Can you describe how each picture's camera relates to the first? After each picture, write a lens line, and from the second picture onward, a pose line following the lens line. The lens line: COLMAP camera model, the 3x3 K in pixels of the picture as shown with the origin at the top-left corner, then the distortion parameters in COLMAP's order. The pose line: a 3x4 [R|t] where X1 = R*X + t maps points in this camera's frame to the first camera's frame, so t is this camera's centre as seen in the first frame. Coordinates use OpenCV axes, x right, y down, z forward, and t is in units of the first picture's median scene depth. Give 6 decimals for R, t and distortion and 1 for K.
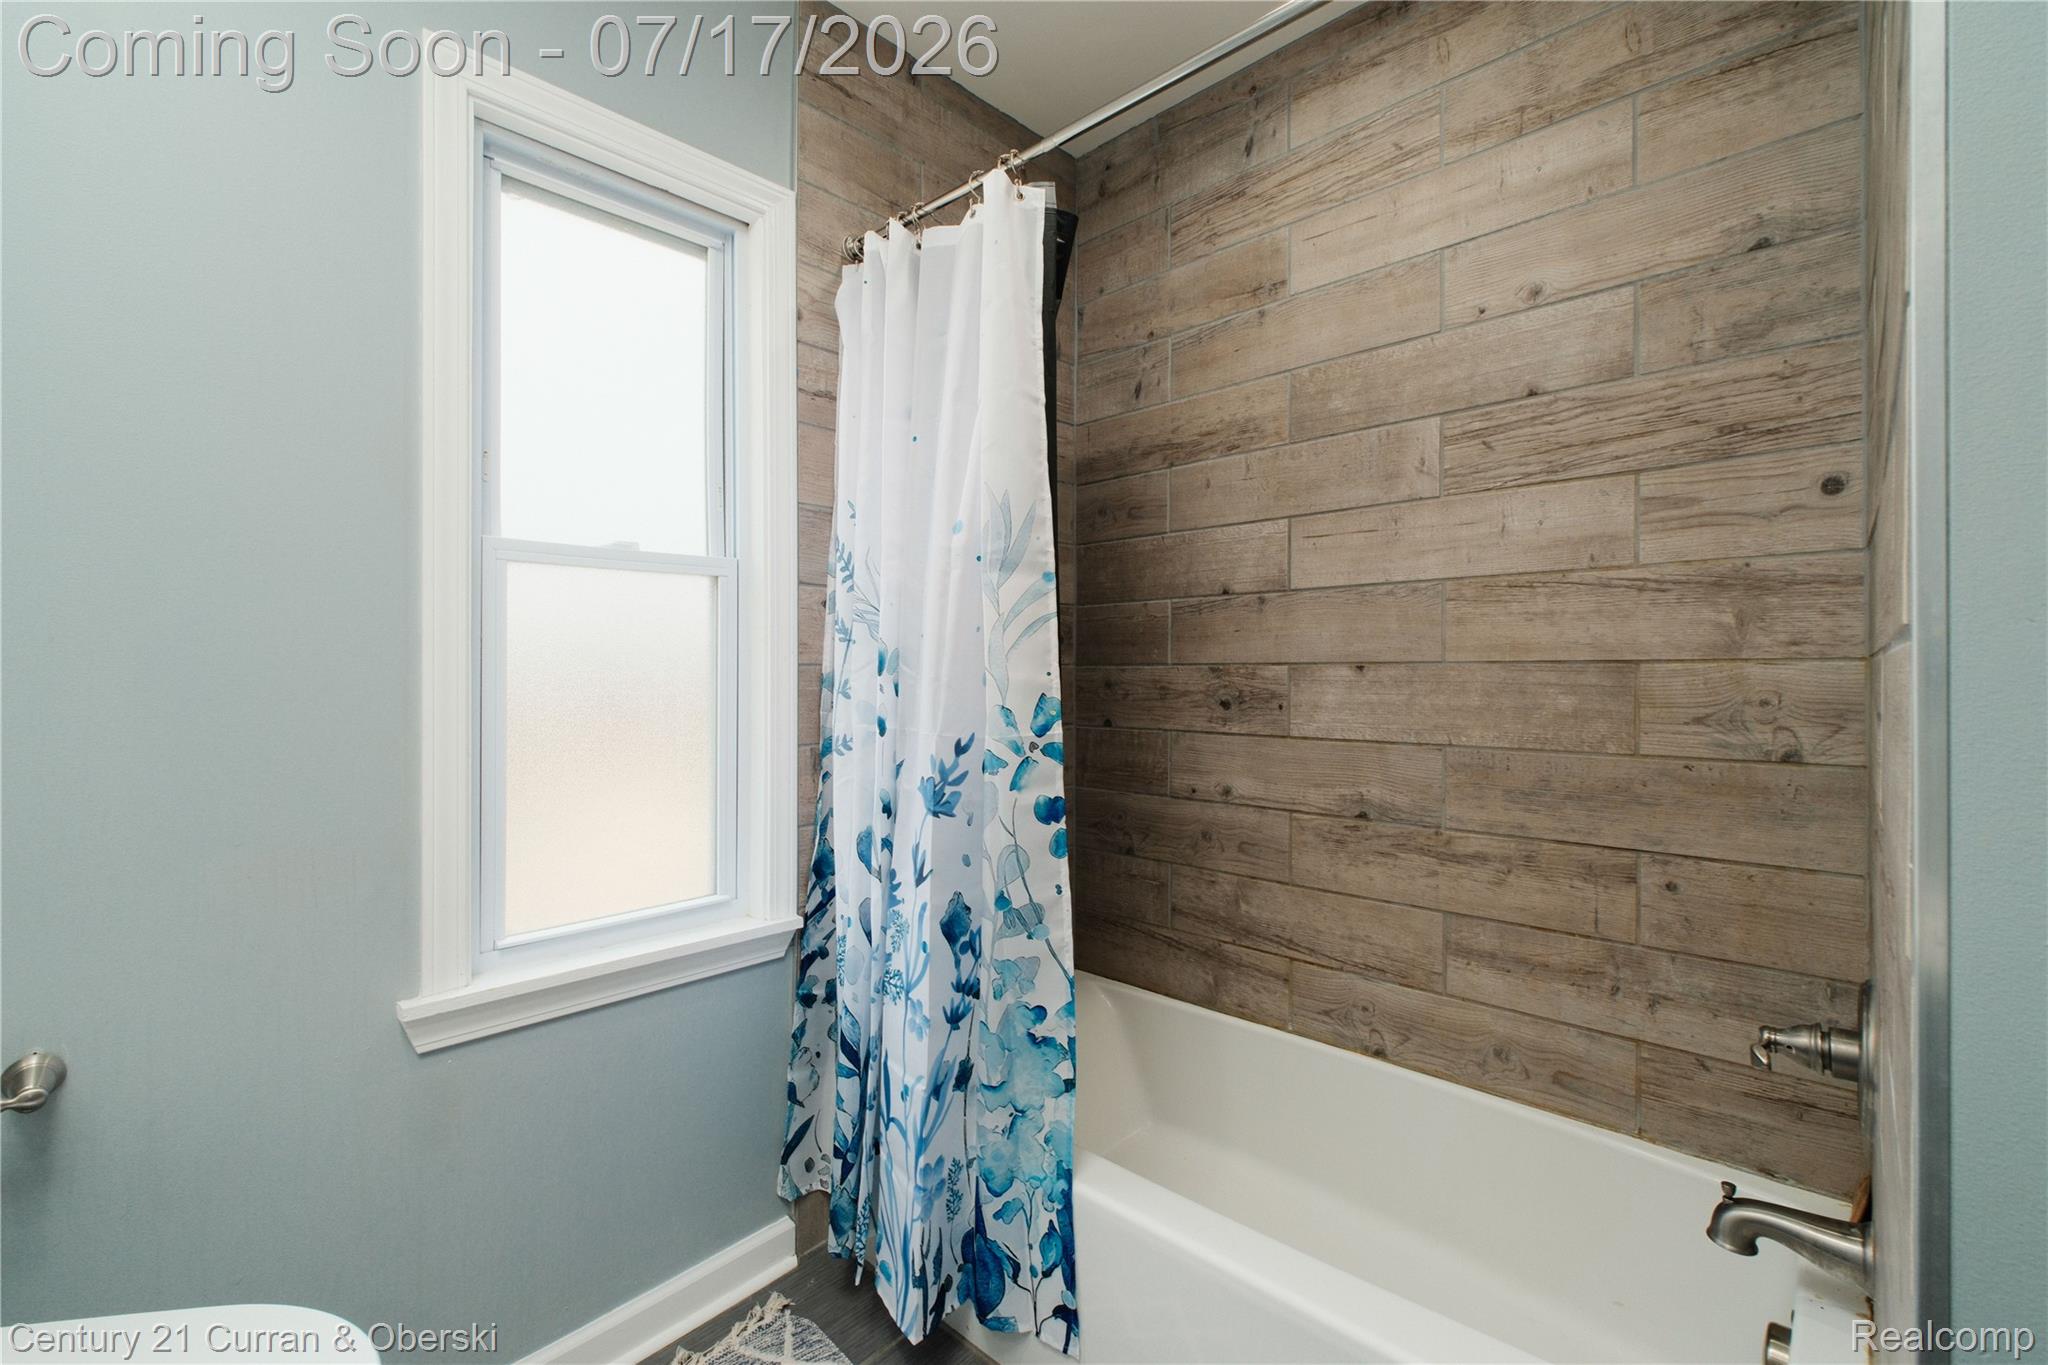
lens RADIAL K [[873.1, 0, 1023.5], [0, 873.1, 657.6], [0, 0, 1]] dist [-0.000775, 0.000030]
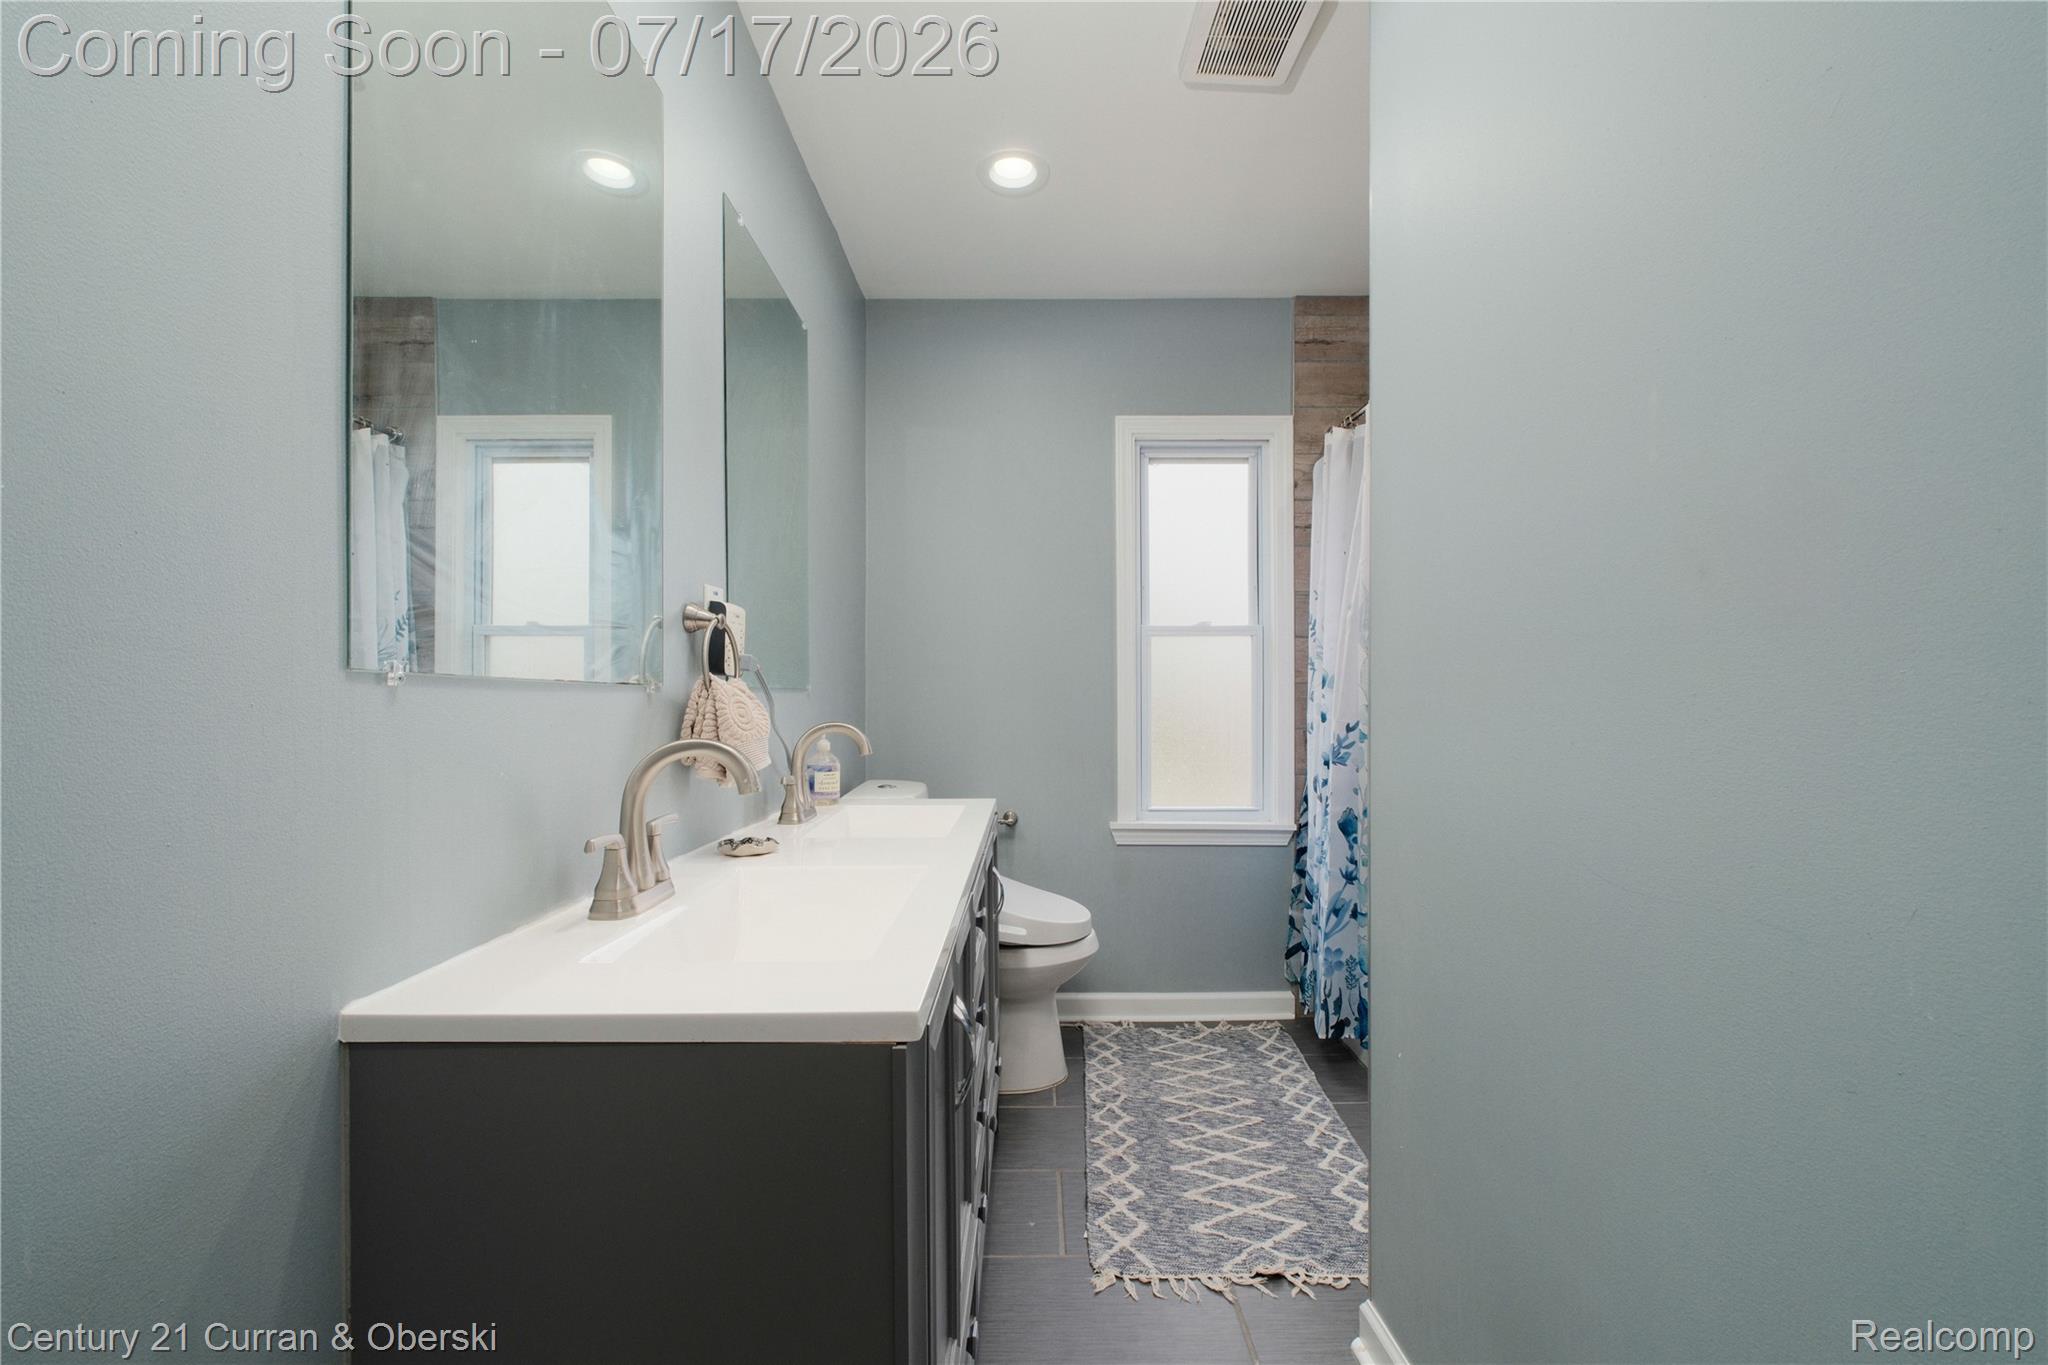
lens RADIAL K [[873.1, 0, 1026.4], [0, 873.1, 683.3], [0, 0, 1]] dist [-0.000775, 0.000030]
pose [[0.689254, -0.002527, -0.724516, 0.712335], [0.008258, 0.999956, 0.004368, -0.003748], [0.724473, -0.008994, 0.689244, -0.676260]]
